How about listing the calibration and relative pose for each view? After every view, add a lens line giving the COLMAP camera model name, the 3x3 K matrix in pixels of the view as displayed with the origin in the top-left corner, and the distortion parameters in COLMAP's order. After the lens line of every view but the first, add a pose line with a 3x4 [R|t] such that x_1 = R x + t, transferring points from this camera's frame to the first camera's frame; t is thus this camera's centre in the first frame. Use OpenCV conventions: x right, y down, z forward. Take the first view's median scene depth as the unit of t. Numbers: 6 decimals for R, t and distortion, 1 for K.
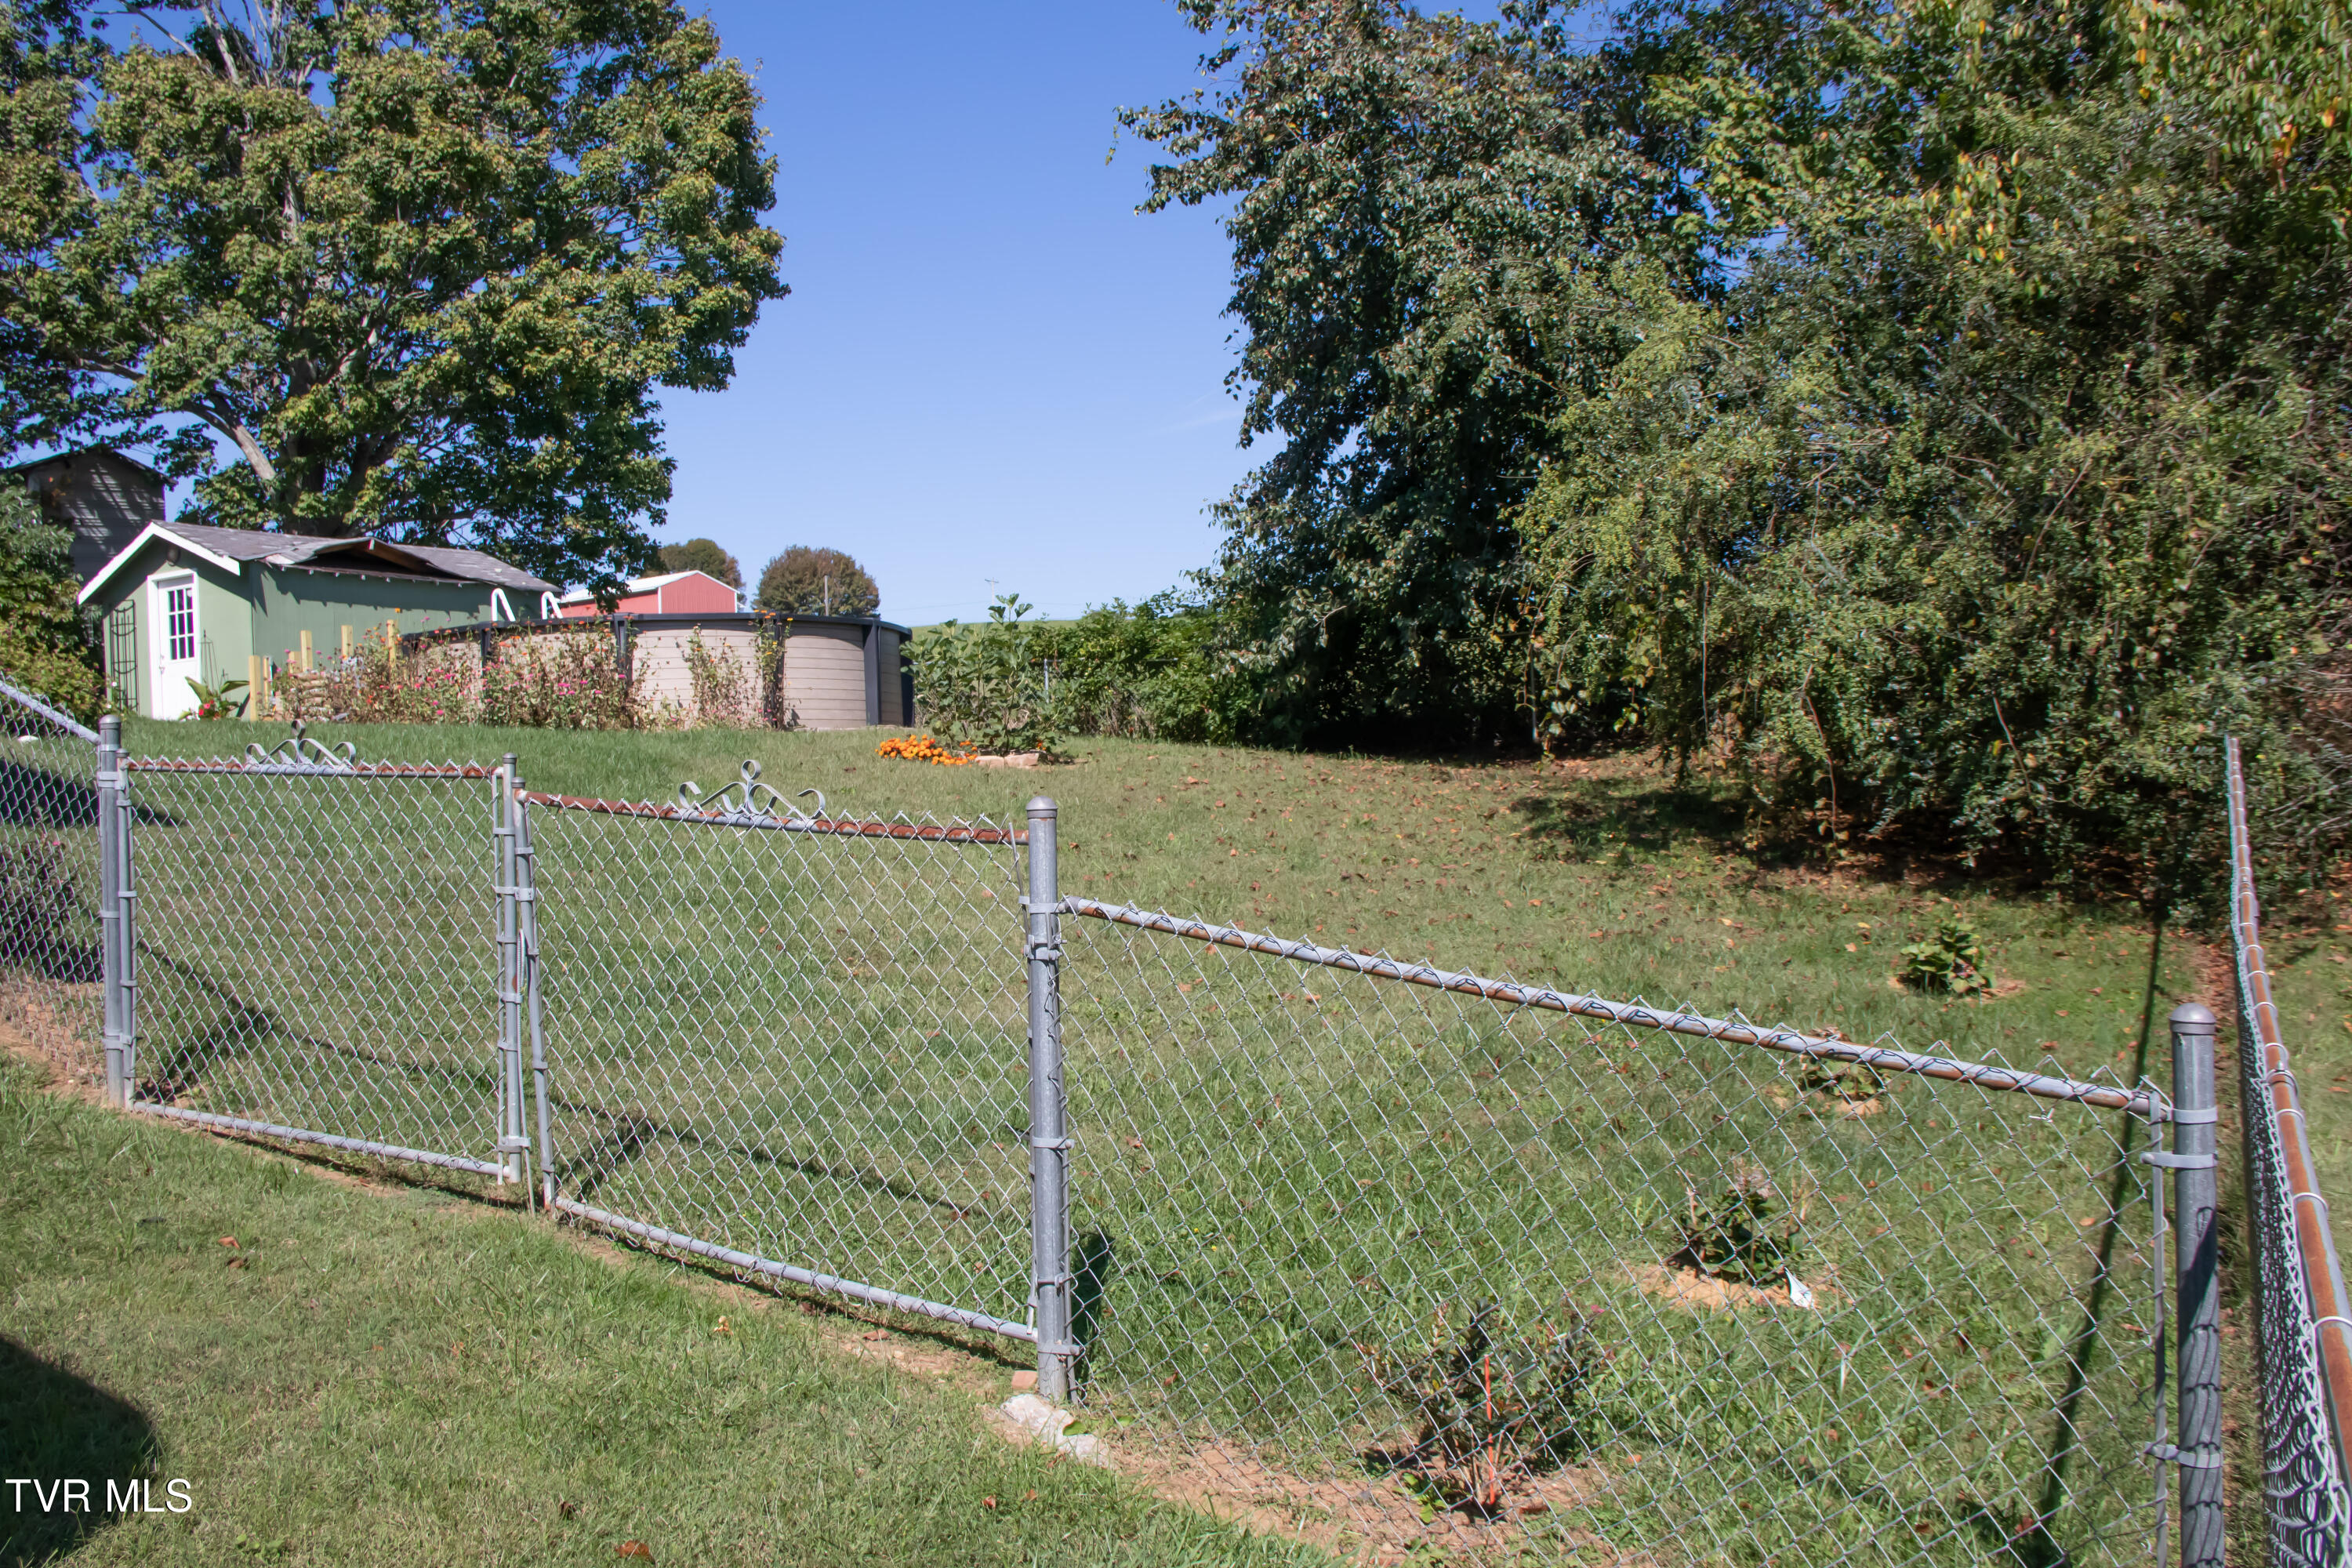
lens RADIAL K [[1983.1, 0, 1172.6], [0, 1983.1, 741.1], [0, 0, 1]] dist [-0.180958, 0.135047]
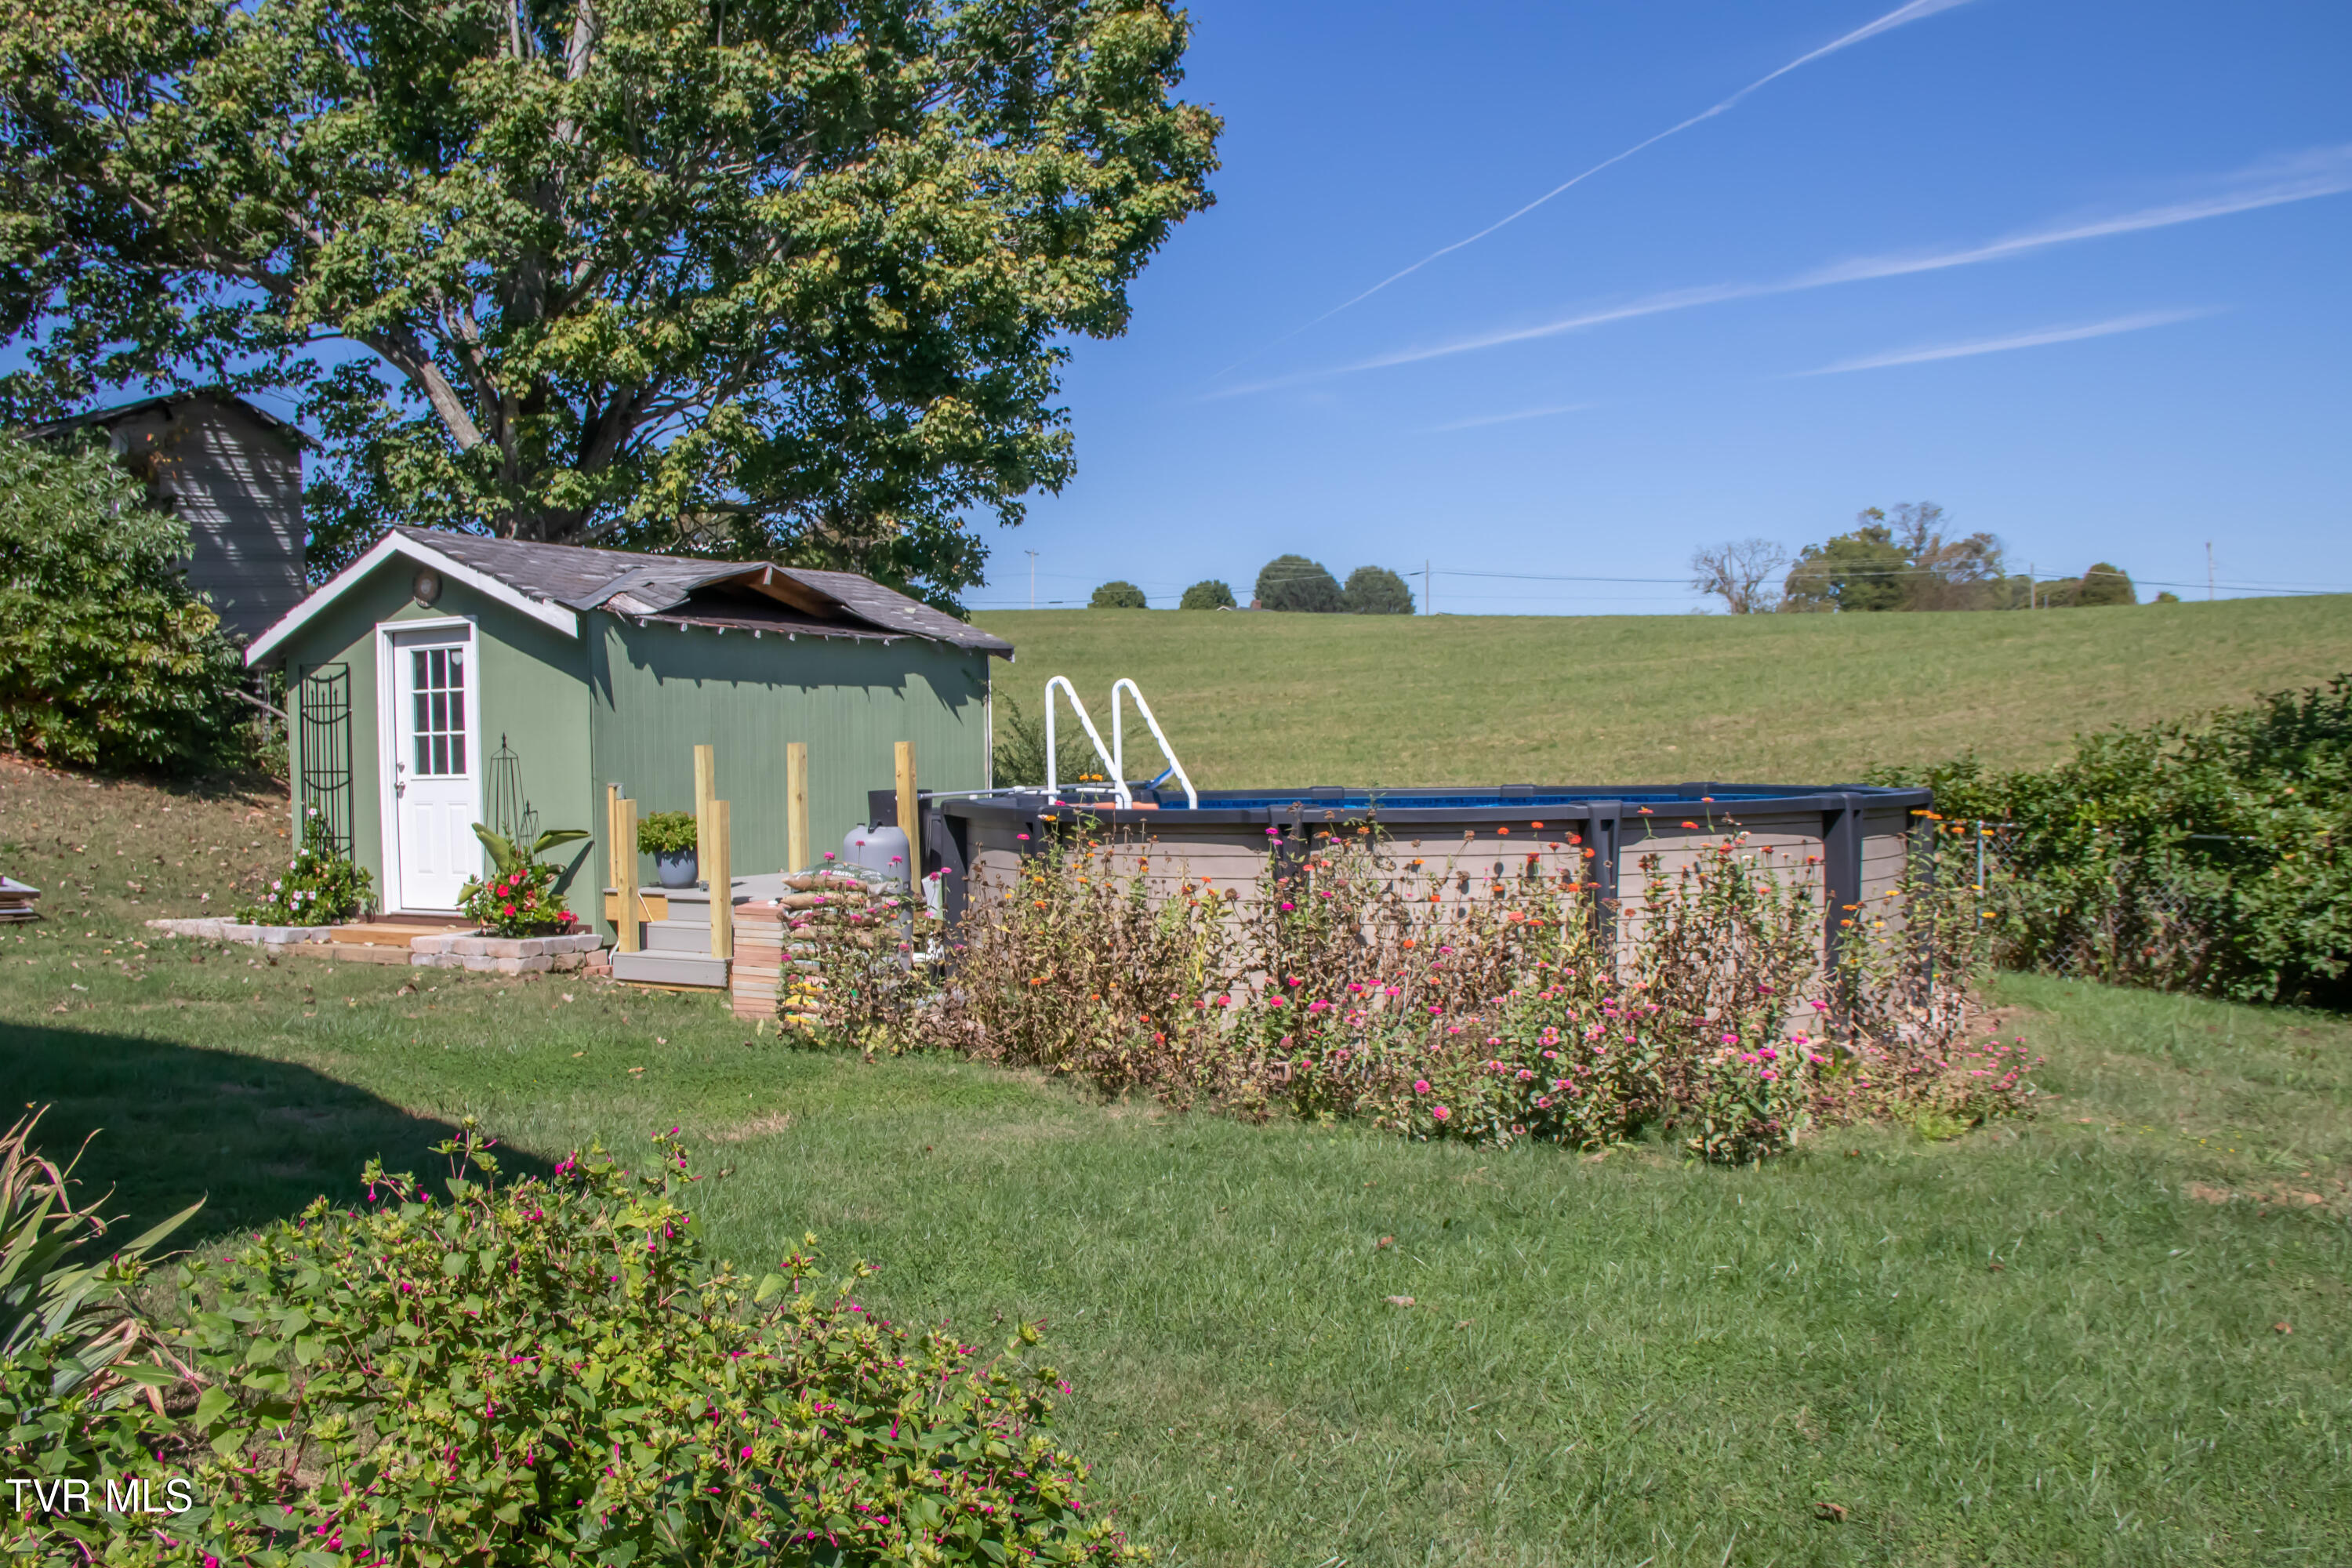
lens RADIAL K [[1983.1, 0, 1172.6], [0, 1983.1, 741.1], [0, 0, 1]] dist [-0.180958, 0.135047]
pose [[0.999573, 0.026552, 0.012168, -0.267042], [-0.026728, 0.999536, 0.014580, -0.057267], [-0.011776, -0.014900, 0.999820, 0.367139]]
